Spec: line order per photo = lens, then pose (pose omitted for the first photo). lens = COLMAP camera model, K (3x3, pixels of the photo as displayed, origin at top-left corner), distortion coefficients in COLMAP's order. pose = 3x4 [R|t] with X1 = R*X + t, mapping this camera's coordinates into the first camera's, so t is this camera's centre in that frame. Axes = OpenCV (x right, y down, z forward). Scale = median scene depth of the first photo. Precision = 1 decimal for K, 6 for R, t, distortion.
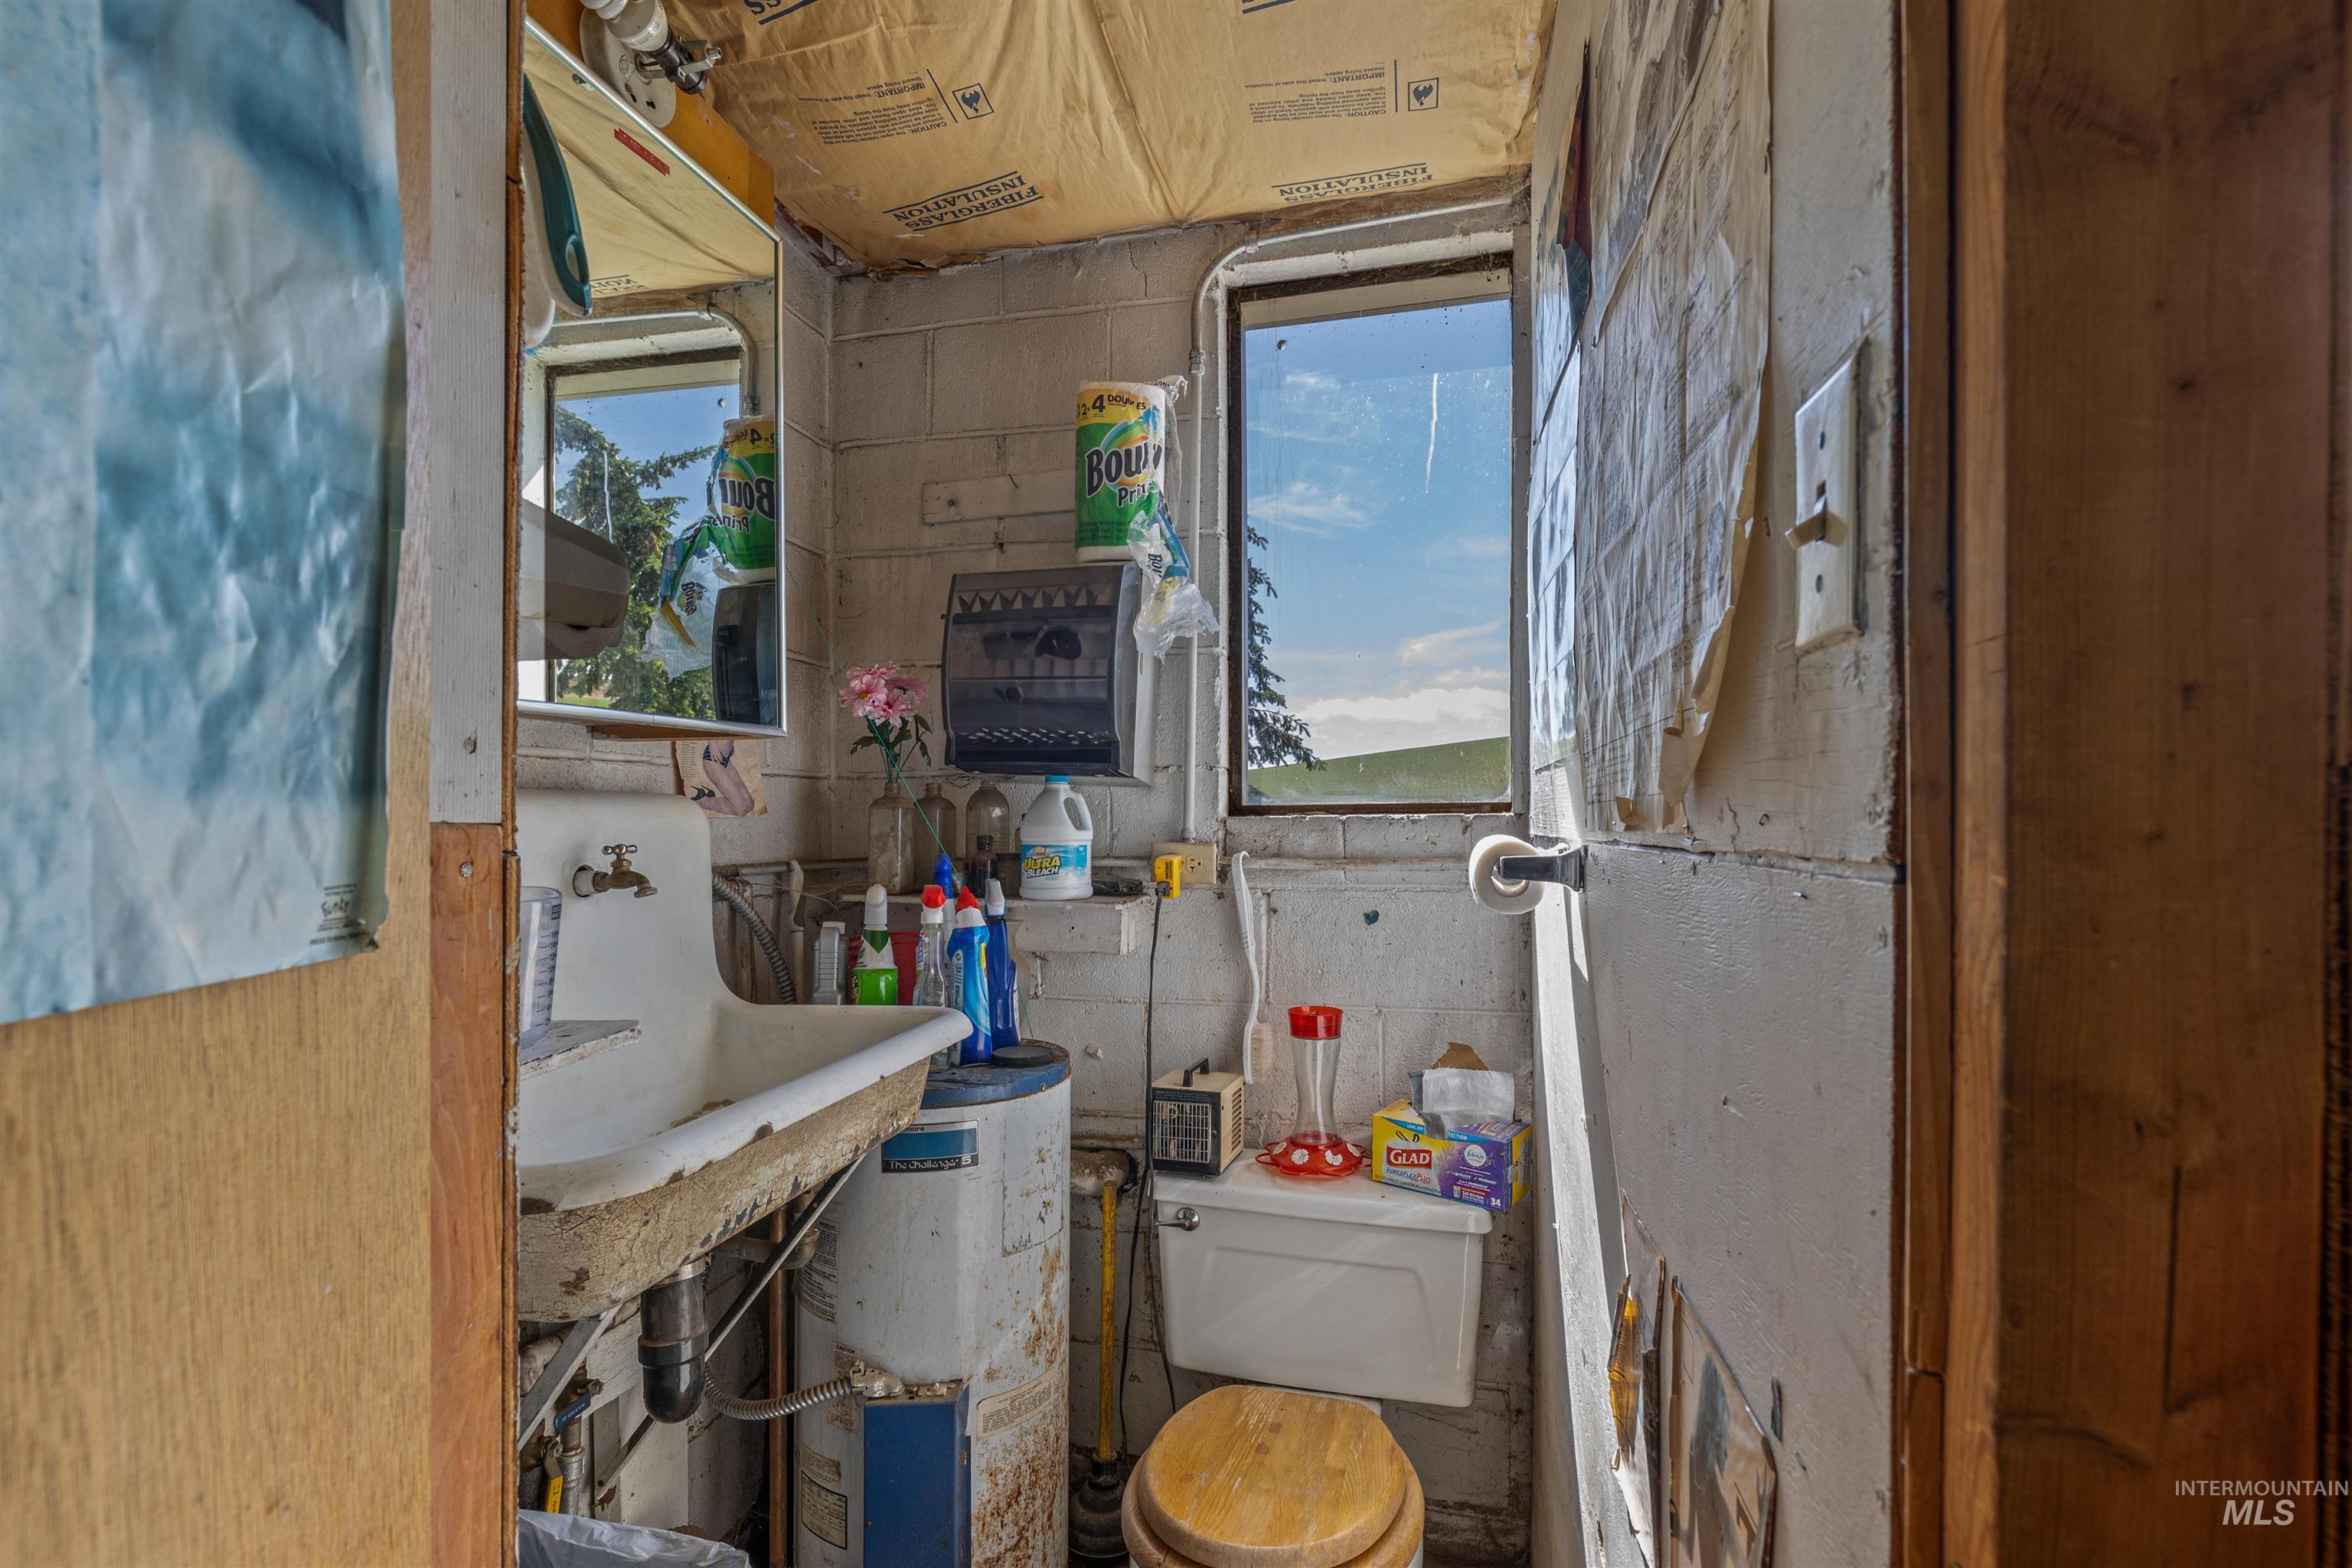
lens RADIAL K [[1106.4, 0, 1171.0], [0, 1106.4, 803.6], [0, 0, 1]] dist [-0.003787, 0.000678]
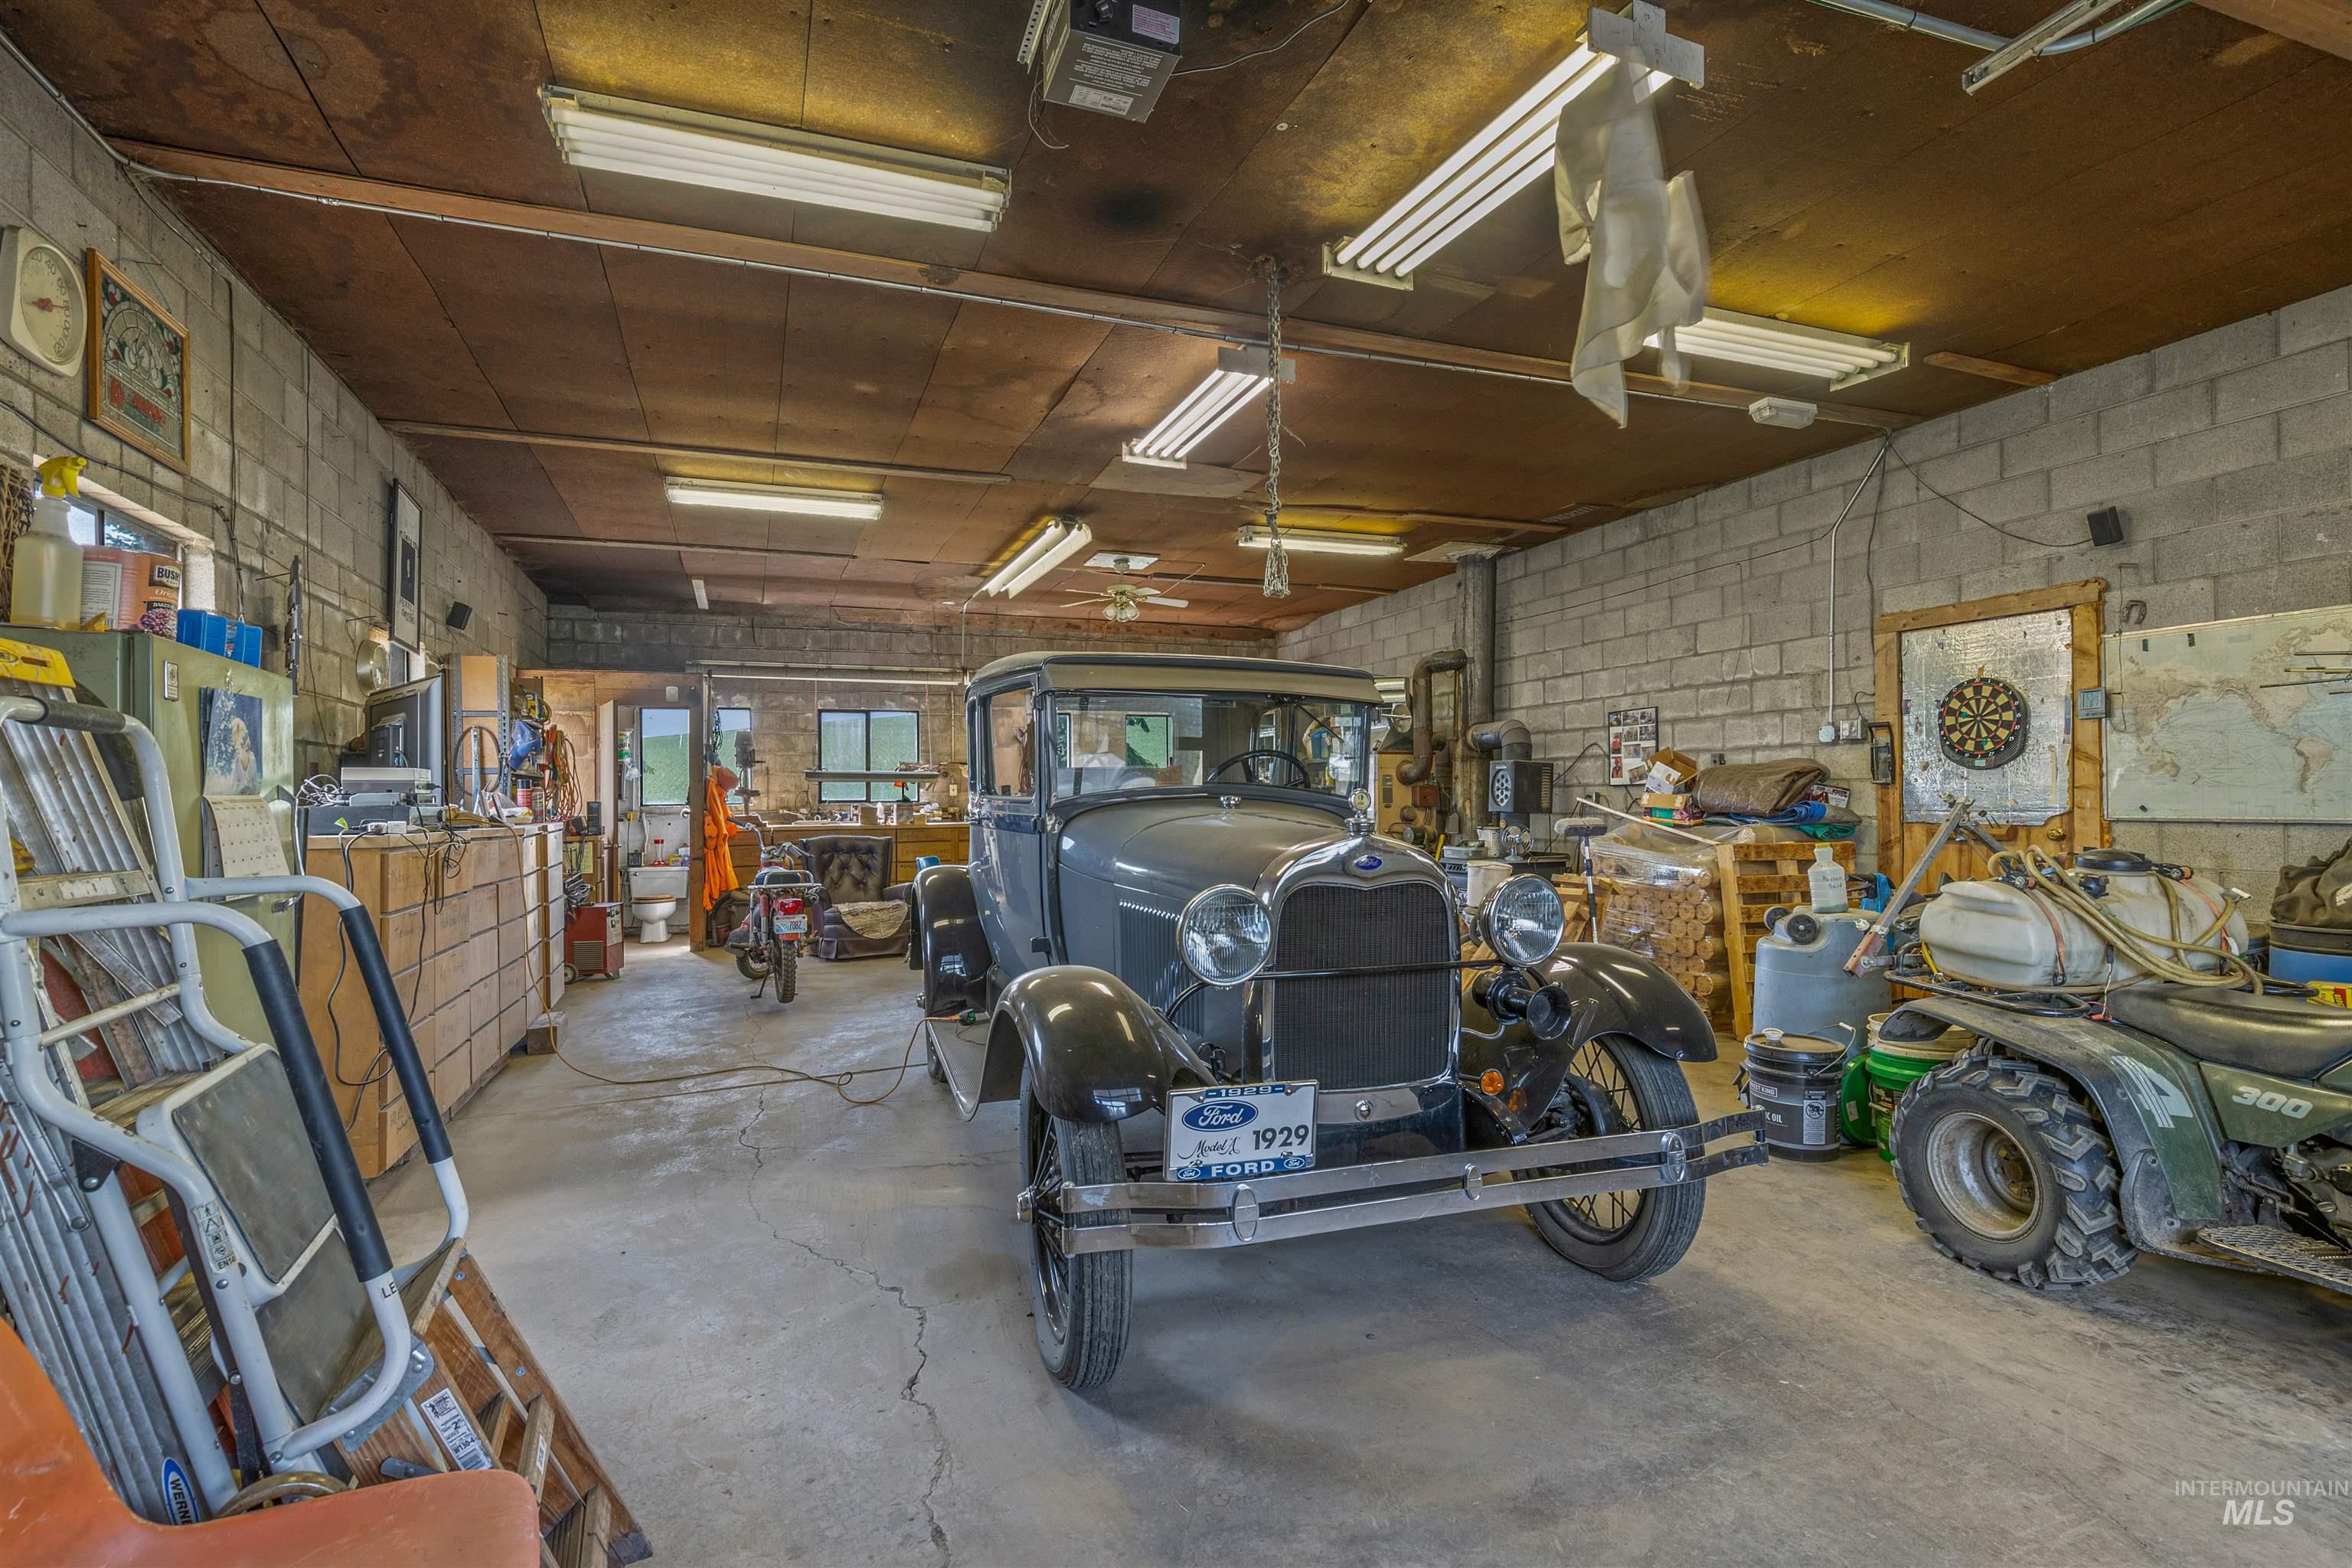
lens RADIAL K [[1106.4, 0, 1161.3], [0, 1106.4, 800.1], [0, 0, 1]] dist [-0.003787, 0.000678]
pose [[0.843941, -0.009153, 0.536358, -0.762595], [0.006730, 0.999956, 0.006477, -0.041507], [-0.536394, -0.001856, 0.843966, -5.366793]]
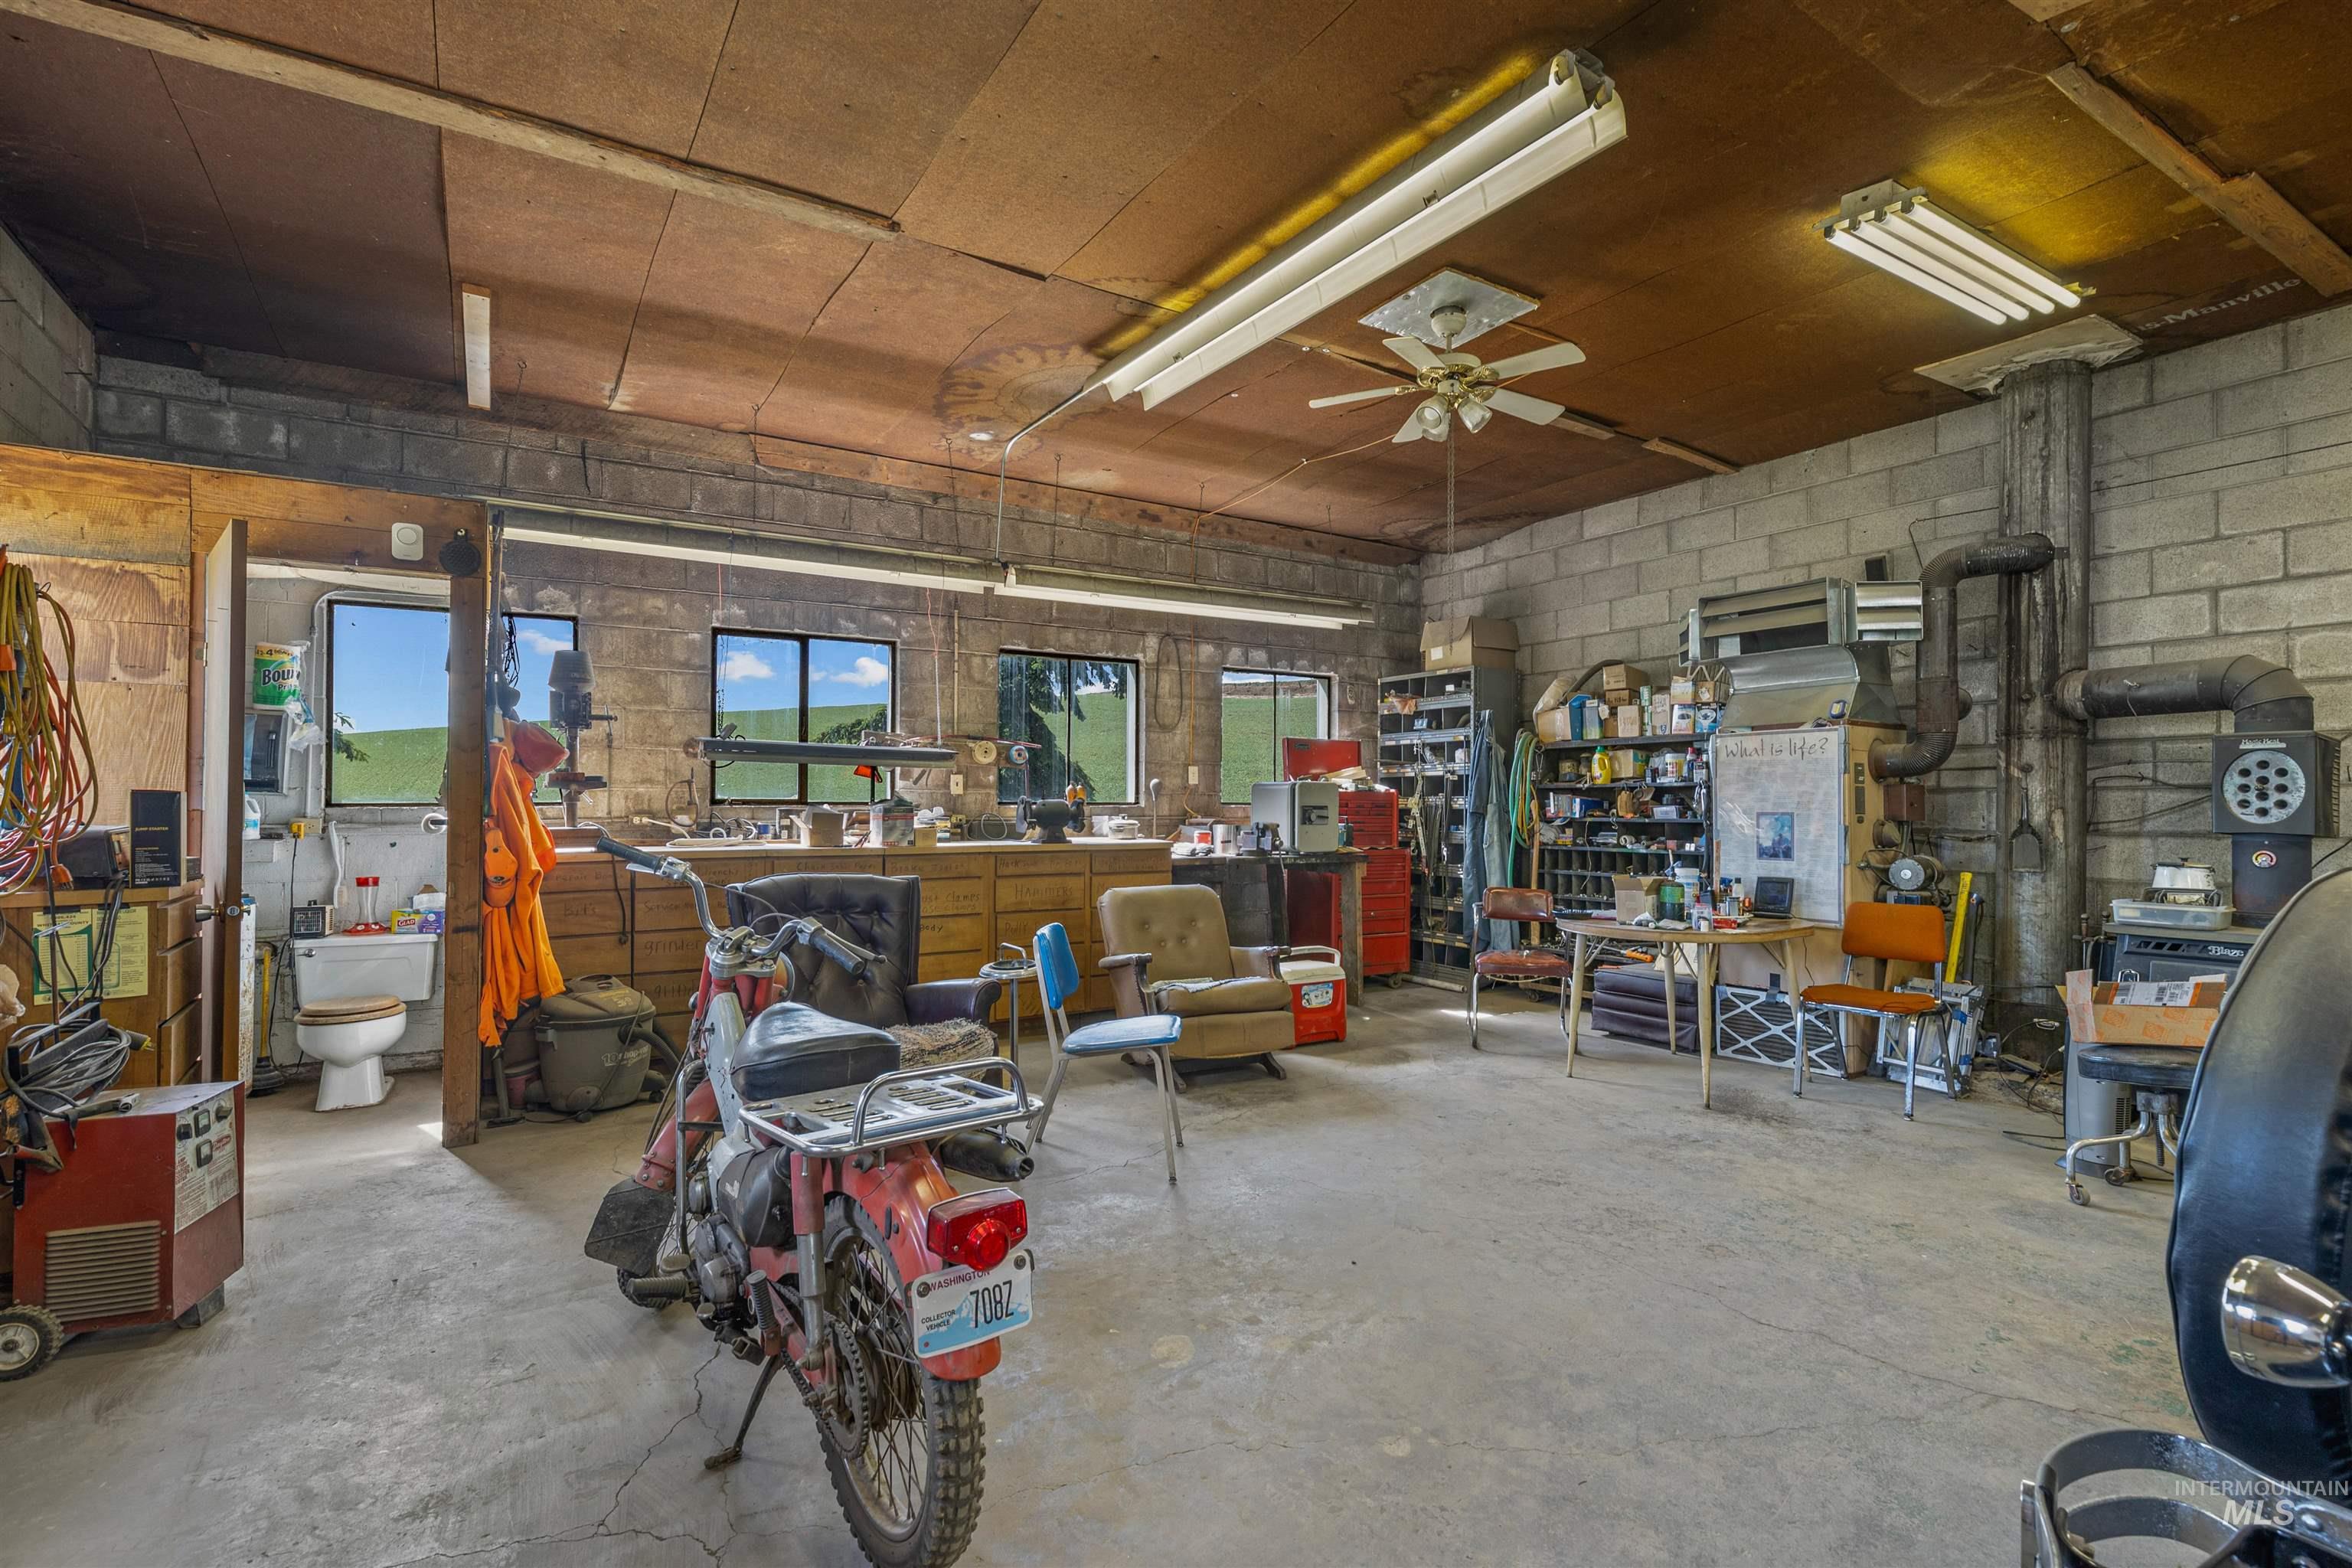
lens RADIAL K [[1106.4, 0, 1188.4], [0, 1106.4, 795.8], [0, 0, 1]] dist [-0.003787, 0.000678]
pose [[0.714186, 0.006467, 0.699926, -0.339507], [-0.004299, 0.999979, -0.004852, -0.012881], [-0.699943, 0.000456, 0.714198, -2.423490]]
